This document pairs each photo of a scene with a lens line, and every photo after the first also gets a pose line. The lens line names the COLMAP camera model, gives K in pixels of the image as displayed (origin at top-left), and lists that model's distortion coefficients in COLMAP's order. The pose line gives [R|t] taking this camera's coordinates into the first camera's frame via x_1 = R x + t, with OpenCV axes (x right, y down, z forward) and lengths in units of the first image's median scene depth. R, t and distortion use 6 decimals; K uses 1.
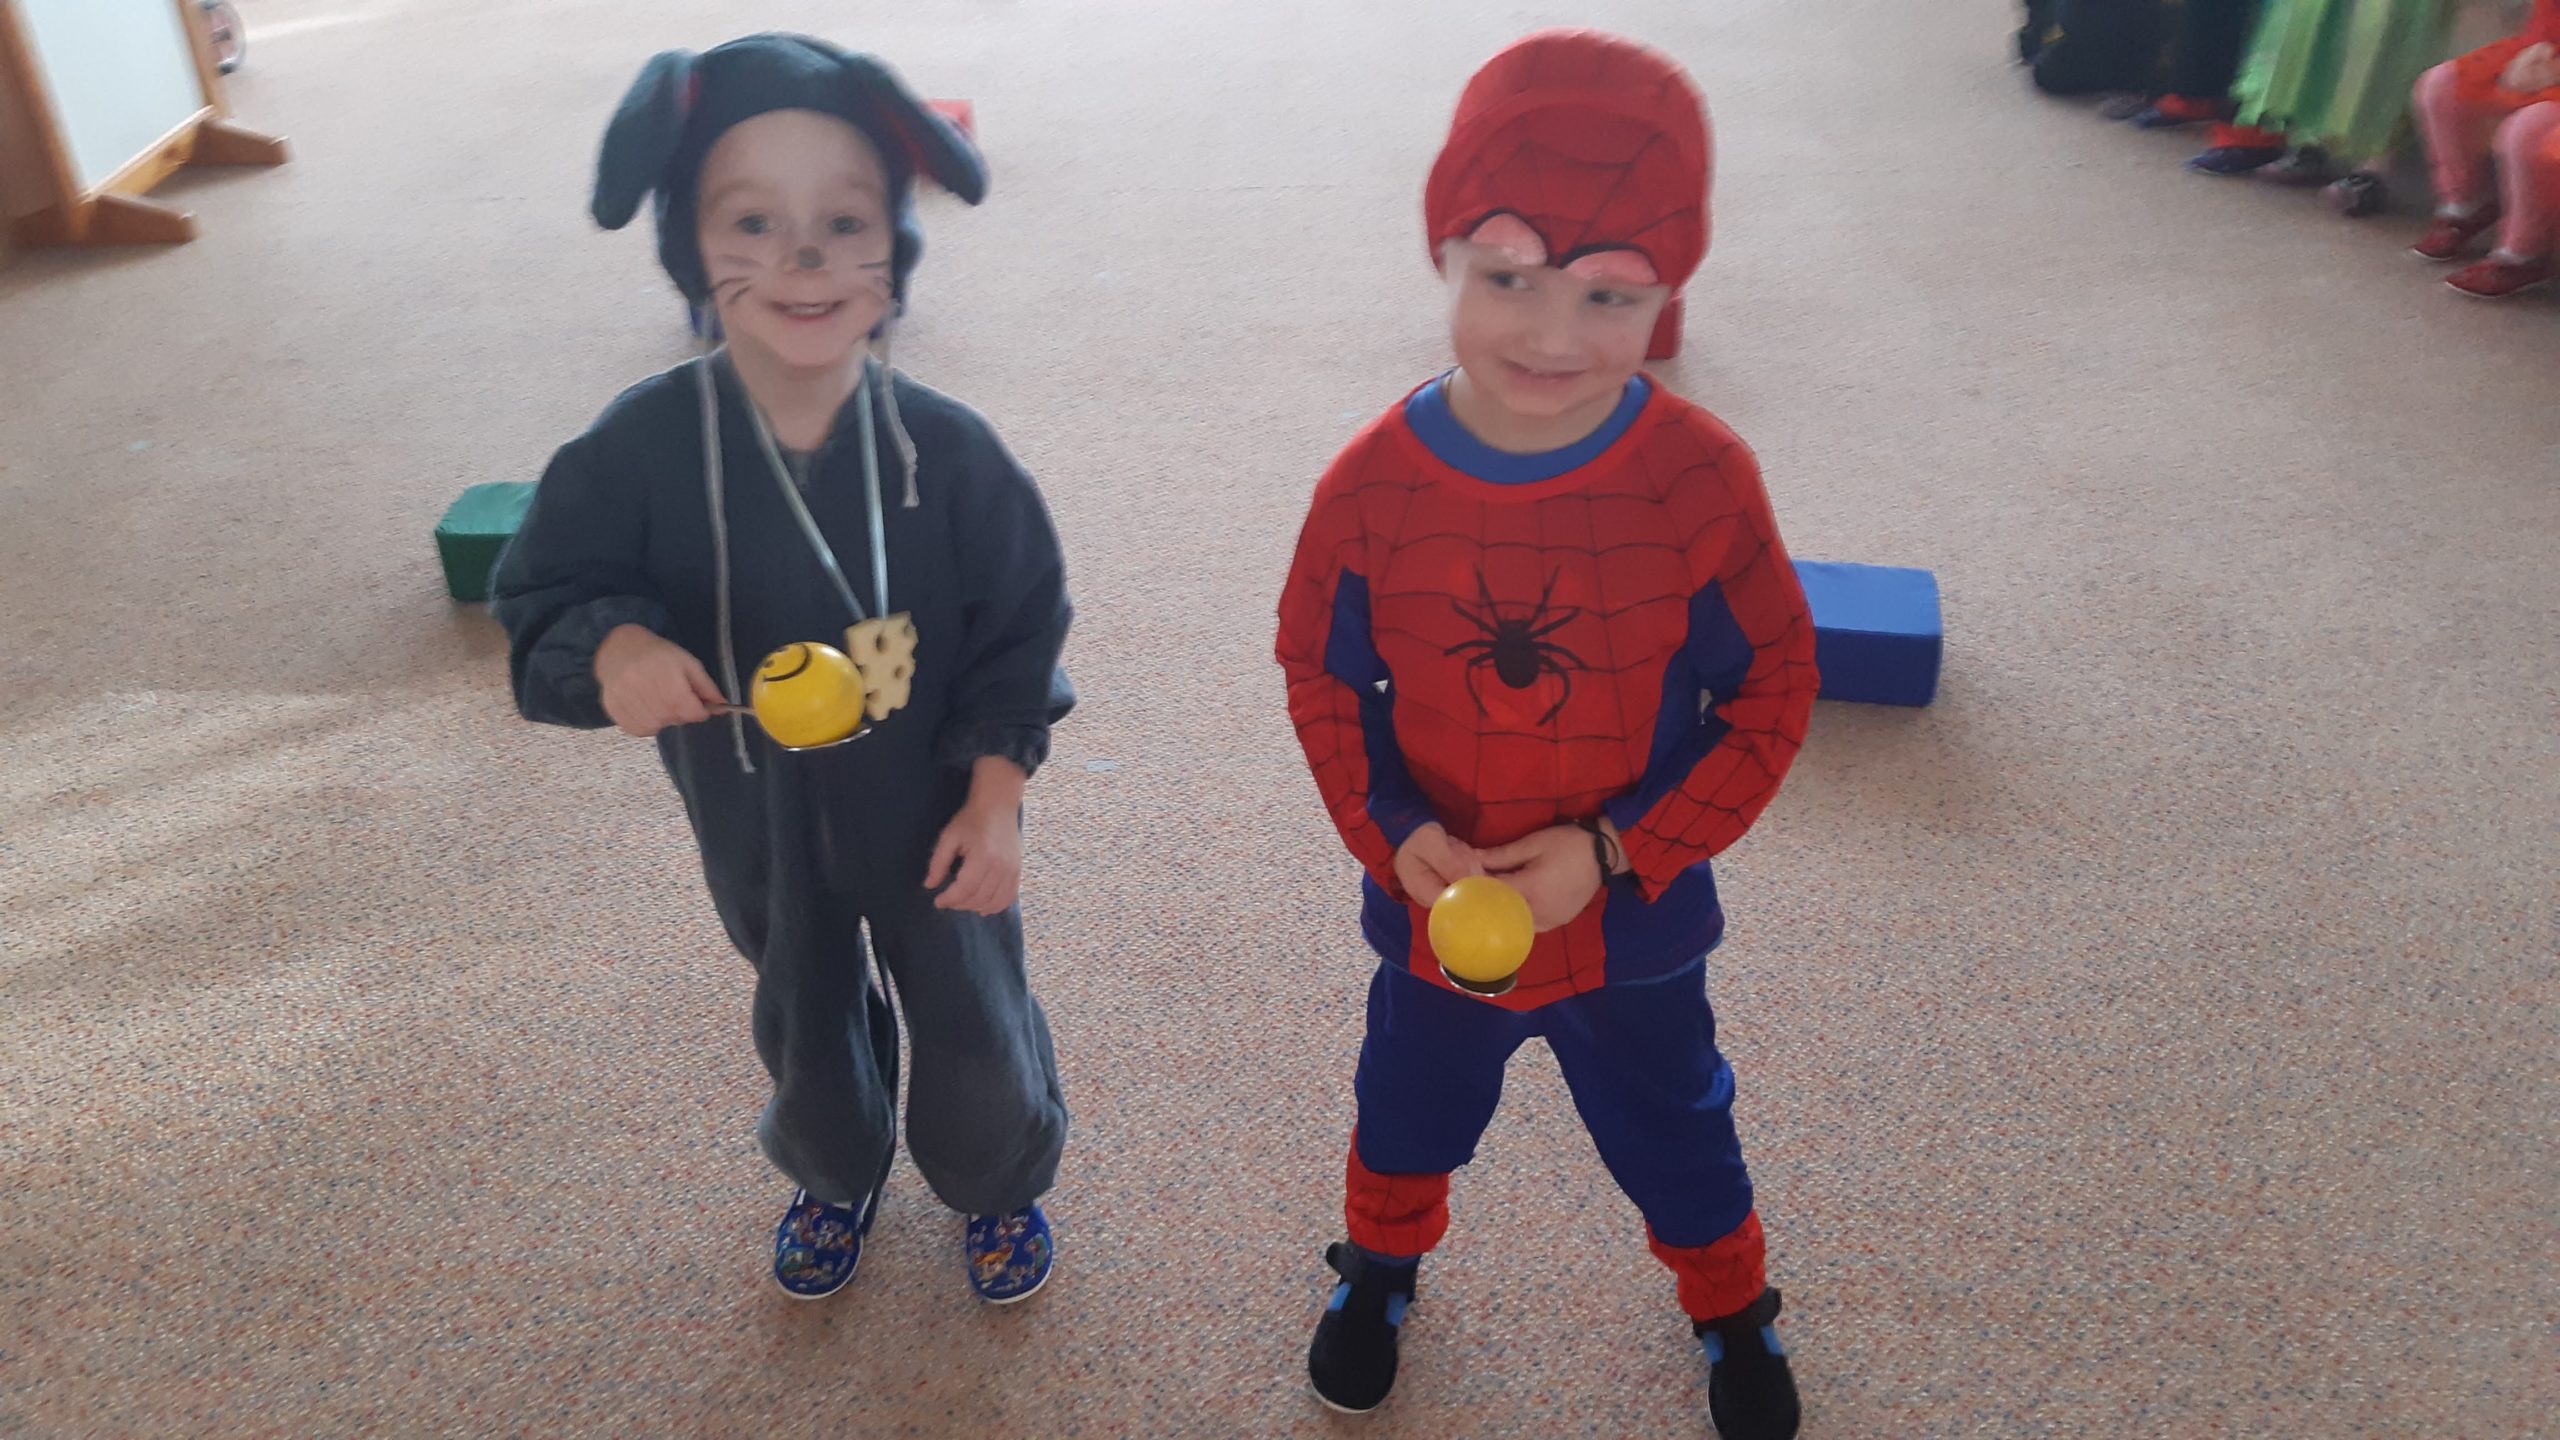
lens RADIAL K [[1930.3, 0, 1280.0], [0, 1930.3, 720.0], [0, 0, 1]] dist [0.087820, -0.159212]
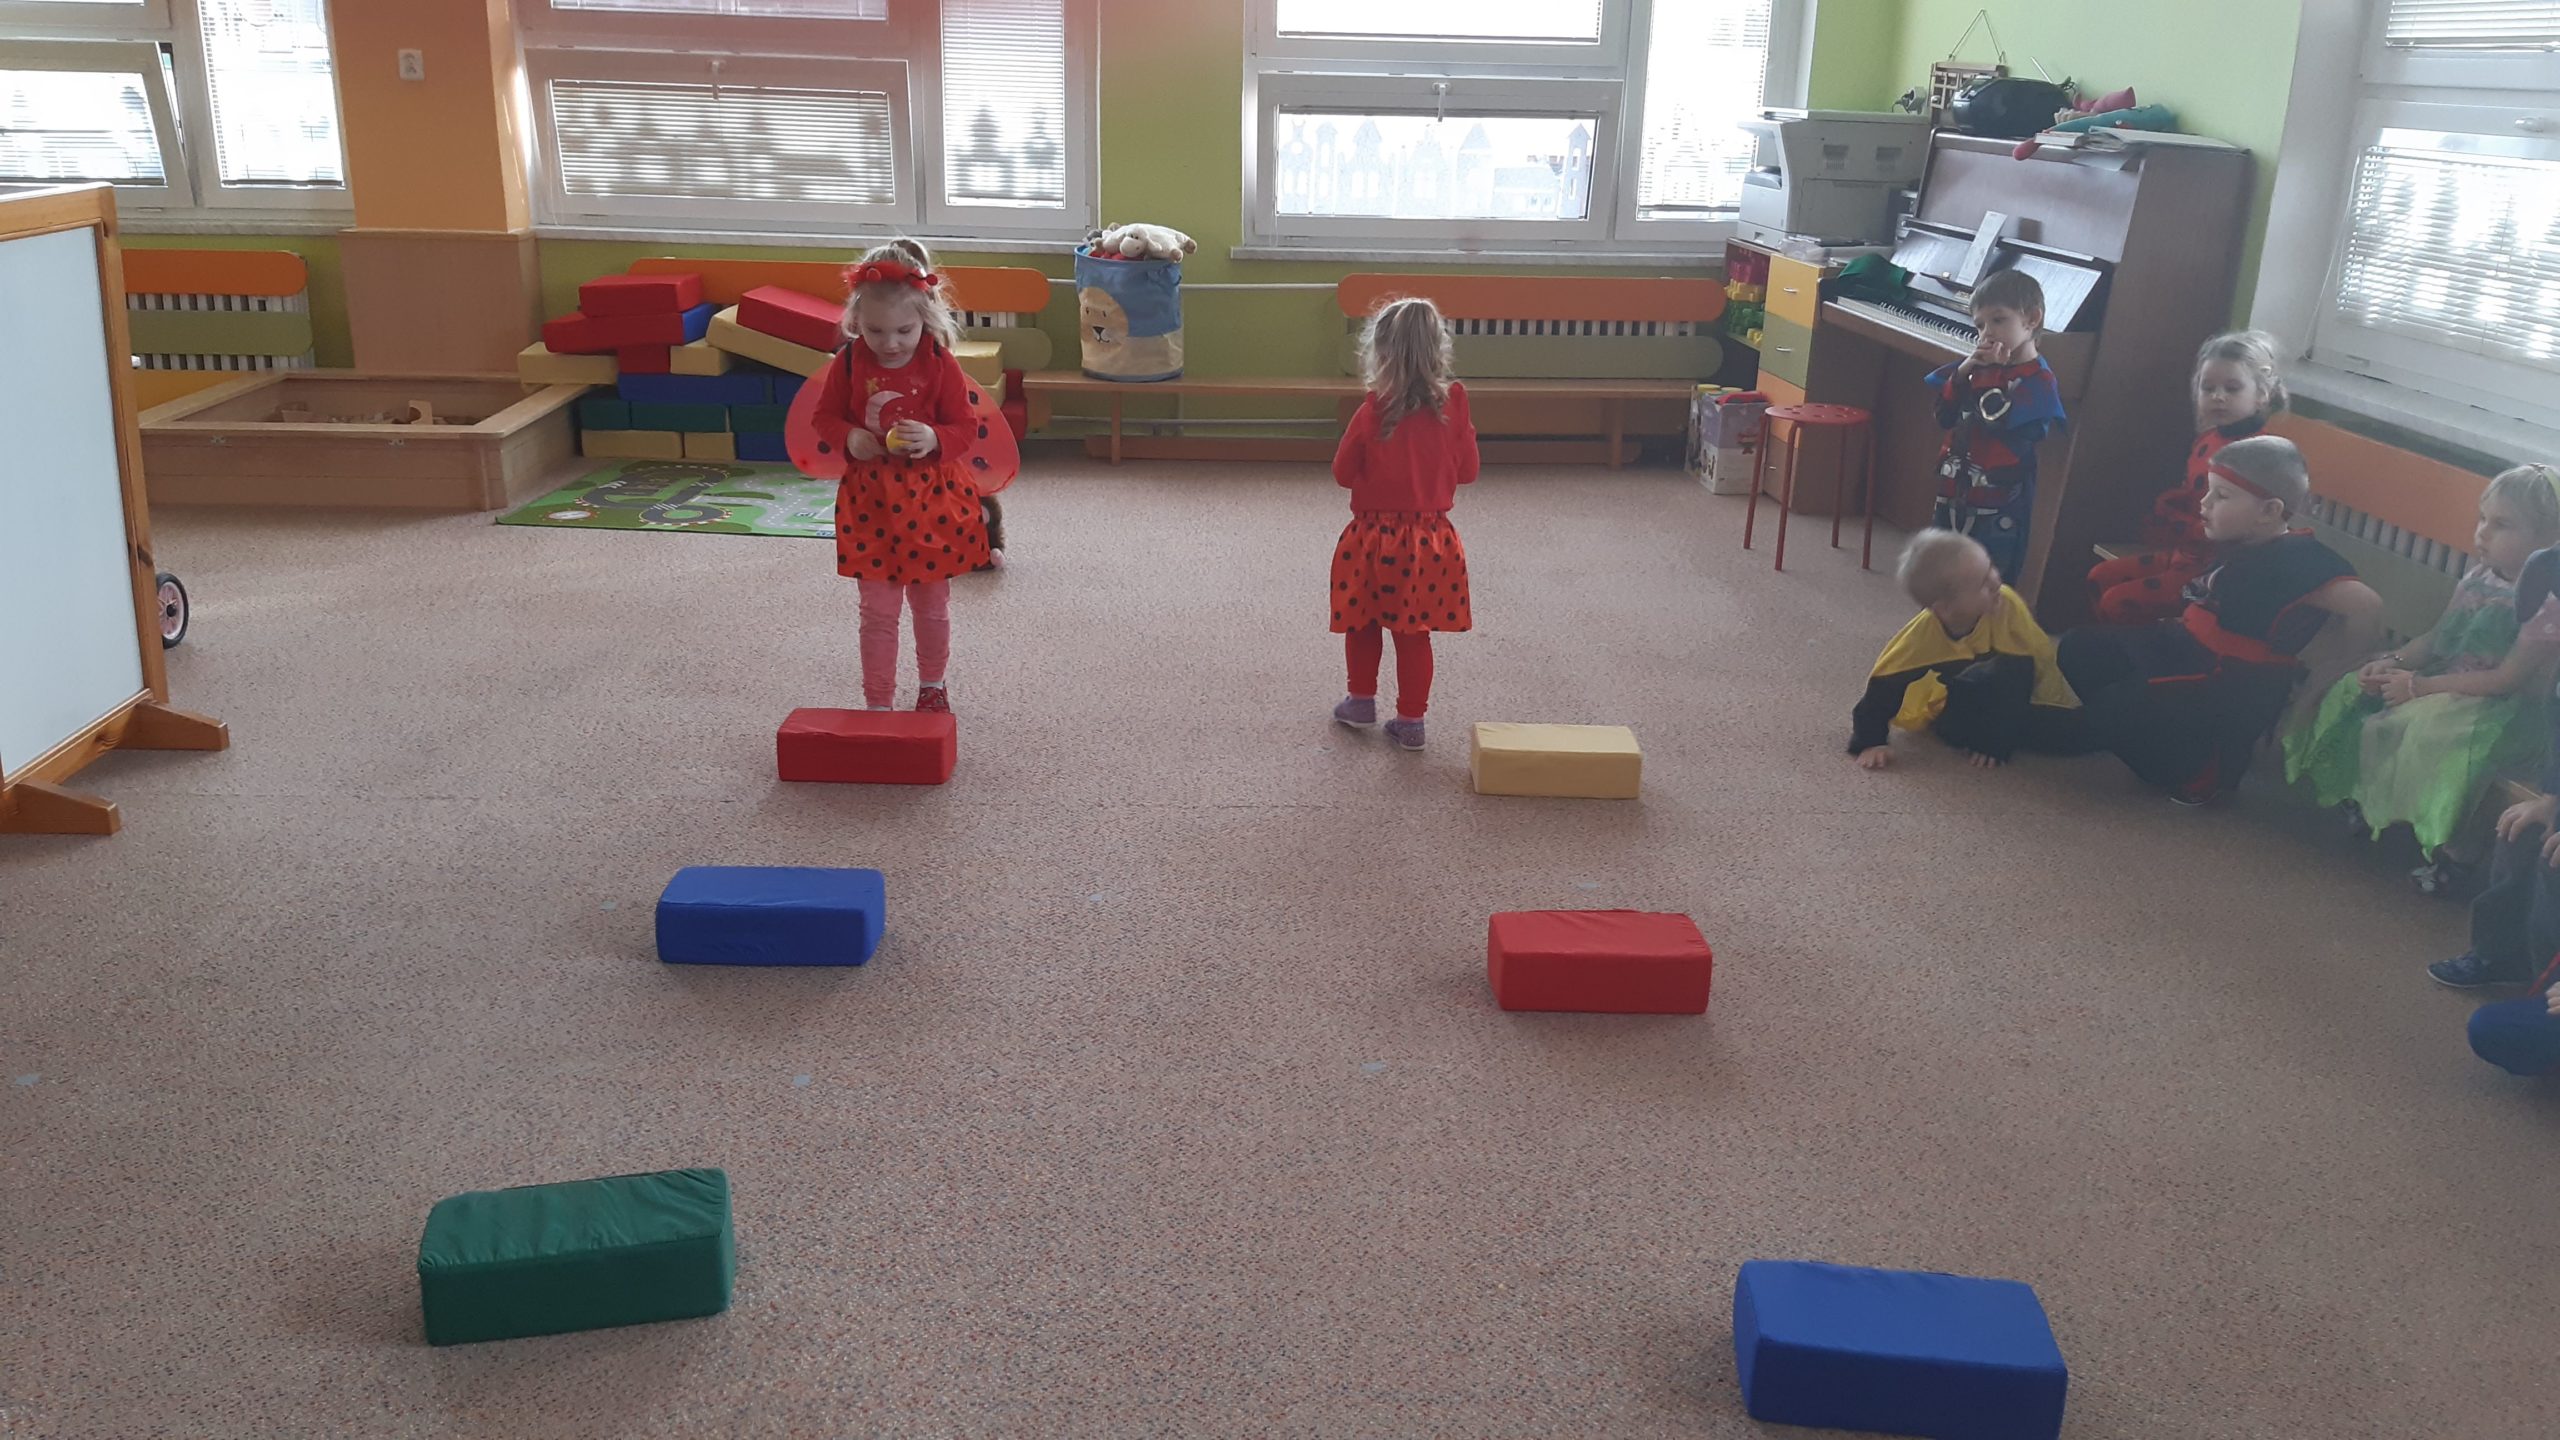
lens RADIAL K [[1930.3, 0, 1280.0], [0, 1930.3, 720.0], [0, 0, 1]] dist [0.087820, -0.159212]
pose [[0.997591, 0.033046, 0.061000, -0.111051], [-0.015361, 0.962653, -0.270303, -0.102602], [-0.067654, 0.268715, 0.960841, 0.095205]]
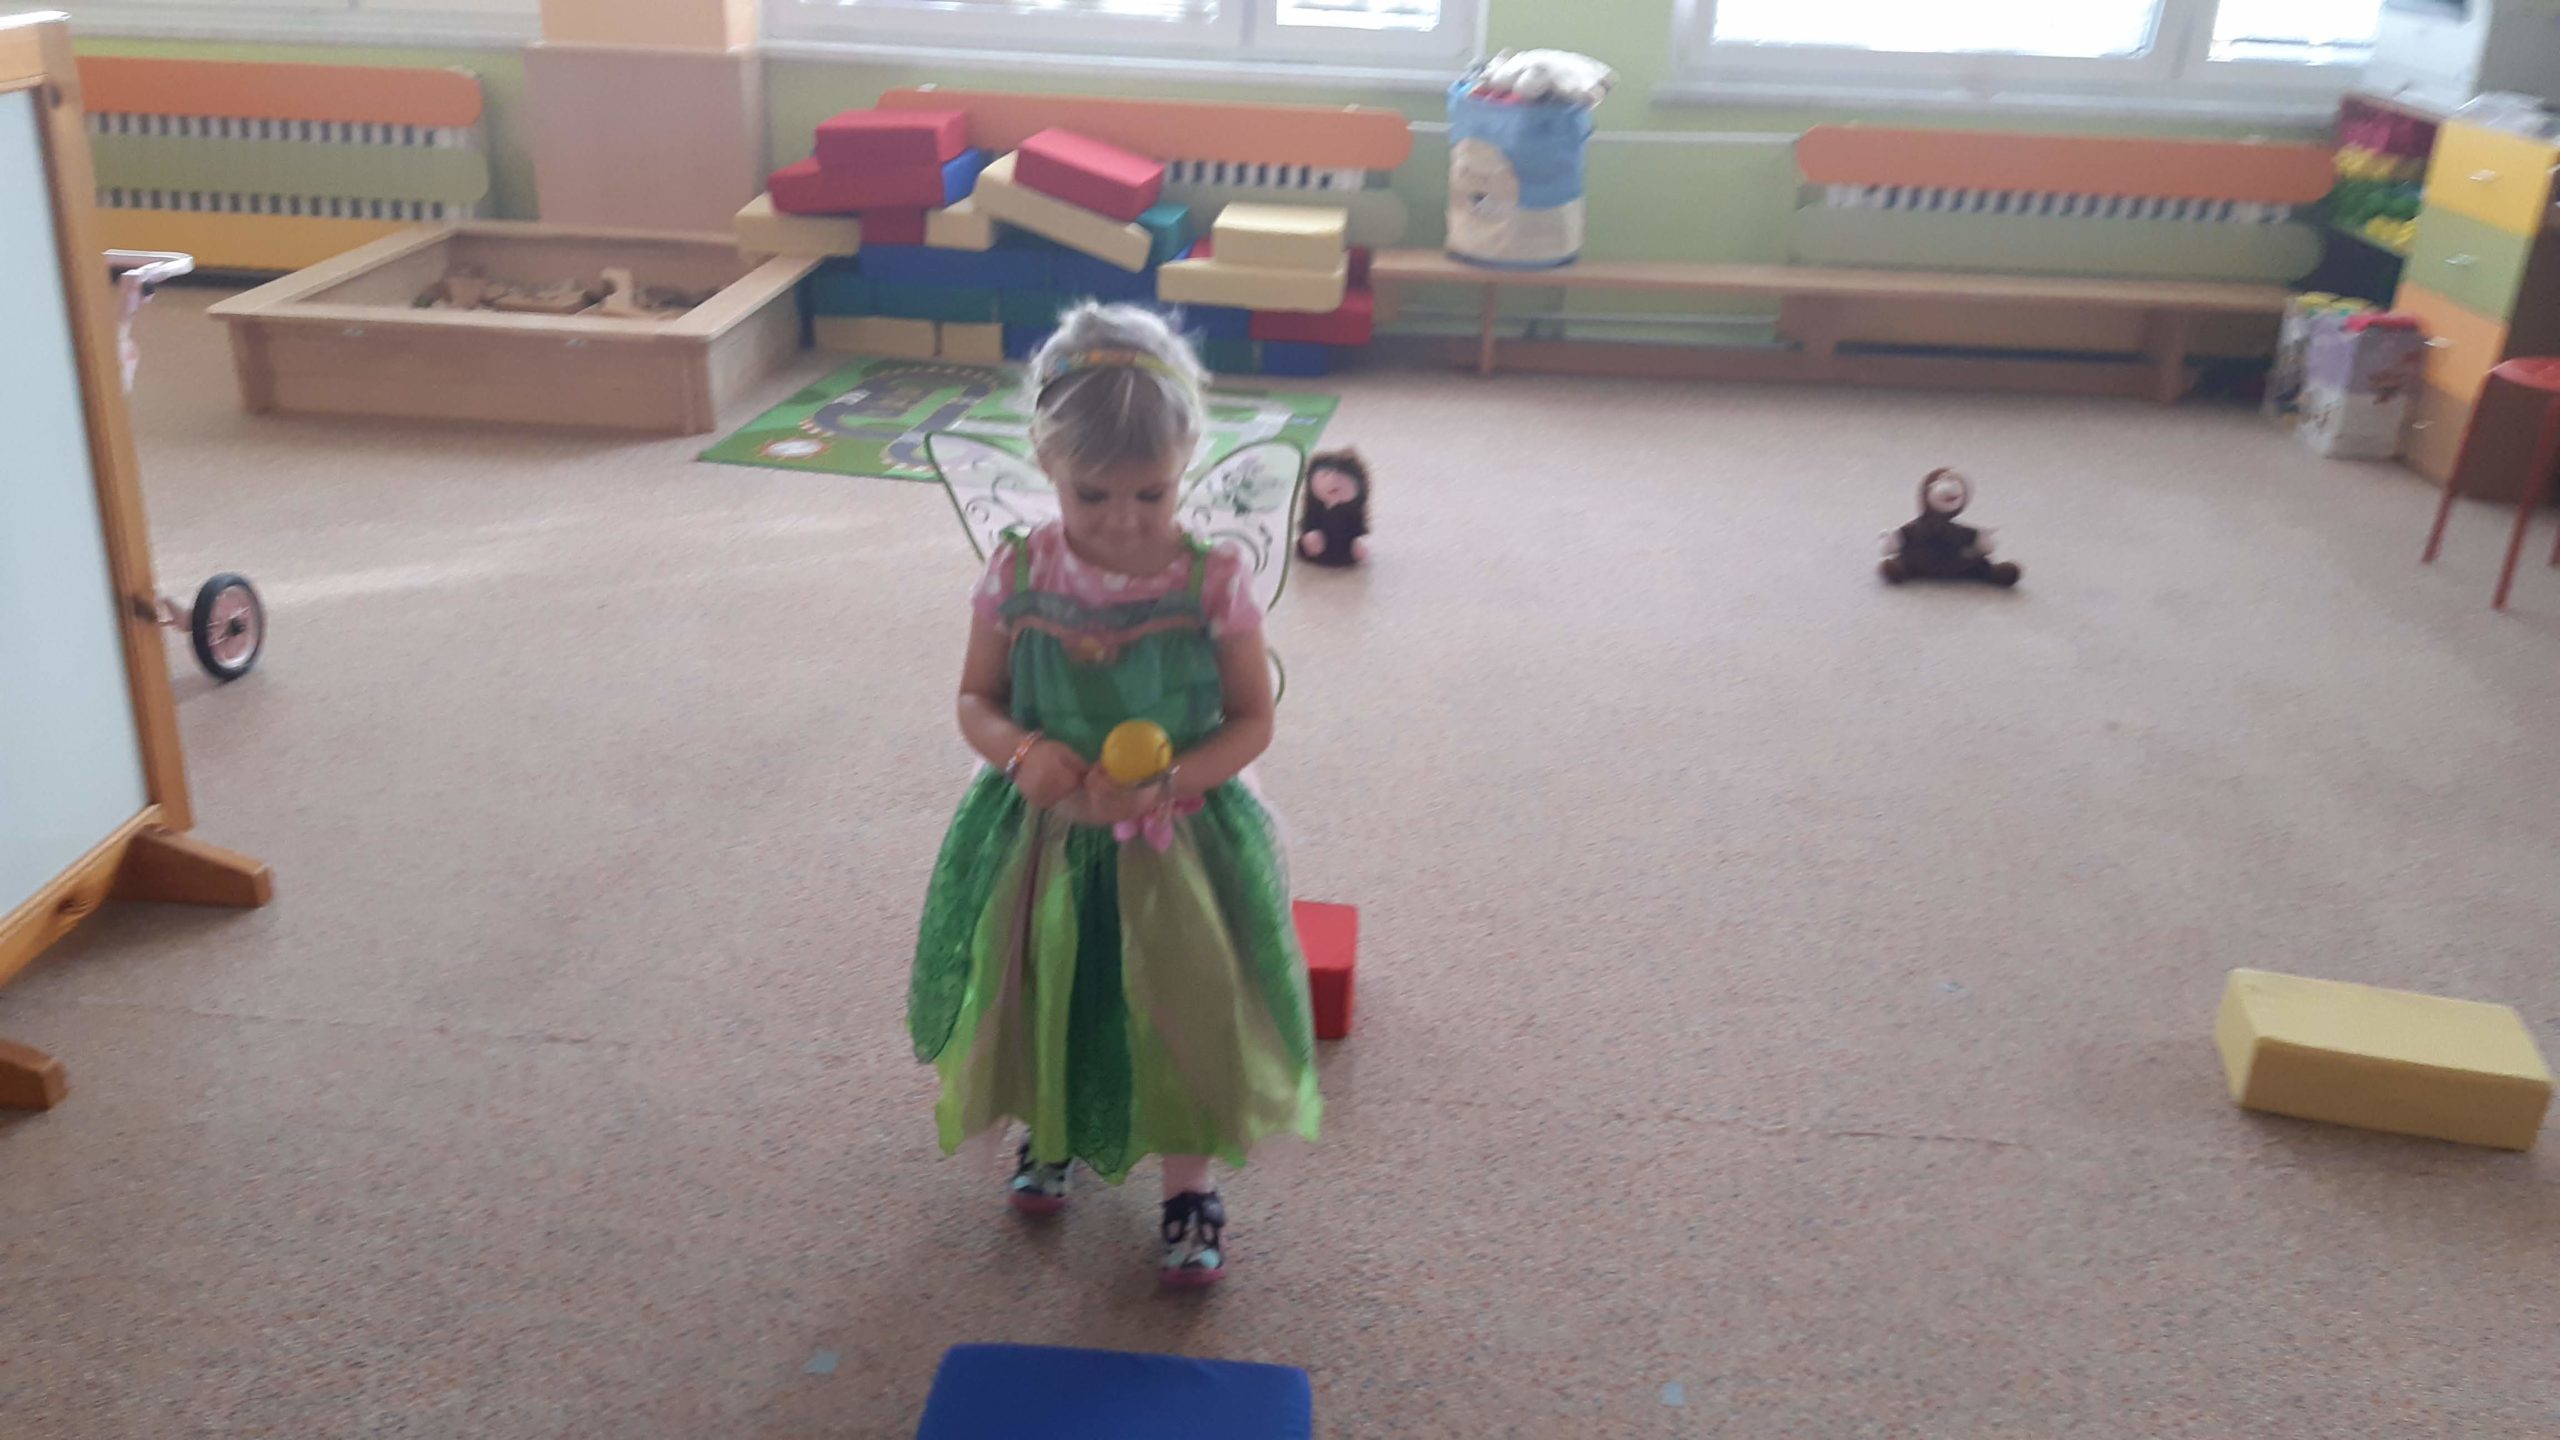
lens RADIAL K [[1926.0, 0, 1280.0], [0, 1926.0, 720.0], [0, 0, 1]] dist [0.078418, -0.132228]
pose [[0.995574, 0.084256, -0.041636, -0.341821], [-0.090050, 0.982003, -0.166016, -0.557968], [0.026899, 0.169031, 0.985244, 0.799972]]
